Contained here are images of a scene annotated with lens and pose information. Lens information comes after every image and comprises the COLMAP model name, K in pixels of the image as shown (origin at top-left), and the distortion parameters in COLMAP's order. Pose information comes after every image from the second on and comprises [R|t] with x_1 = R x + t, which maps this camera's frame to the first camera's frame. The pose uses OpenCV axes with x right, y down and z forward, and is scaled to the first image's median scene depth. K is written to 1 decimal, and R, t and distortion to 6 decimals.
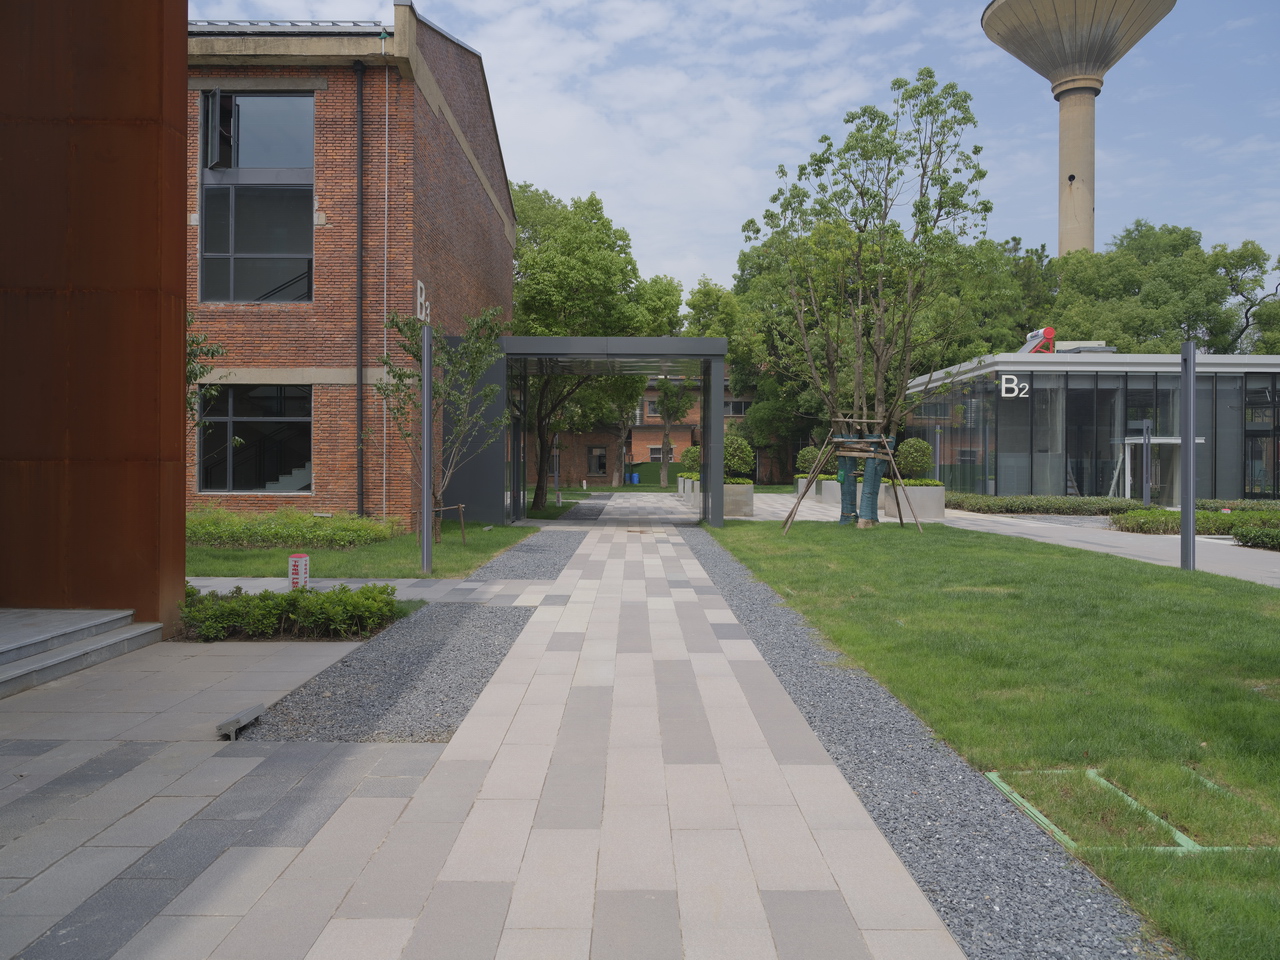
lens RADIAL K [[980.5, 0, 640.0], [0, 980.5, 480.0], [0, 0, 1]] dist [-0.000914, -0.002785]
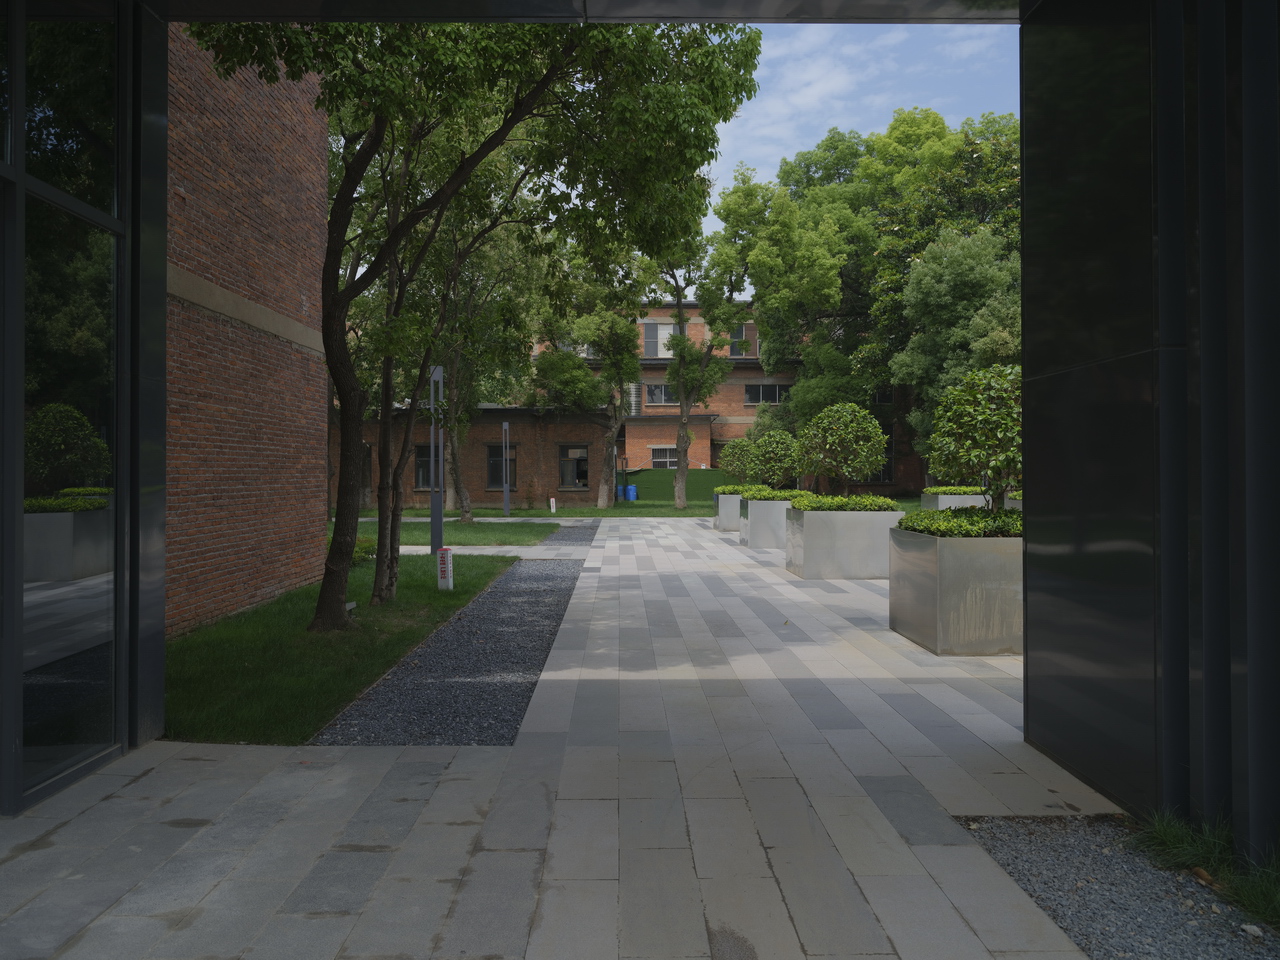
lens RADIAL K [[980.5, 0, 640.0], [0, 980.5, 480.0], [0, 0, 1]] dist [-0.000914, -0.002785]
pose [[0.999591, -0.013978, 0.024962, -0.016324], [0.014389, 0.999763, -0.016359, 0.000223], [-0.024727, 0.016711, 0.999555, 0.343003]]
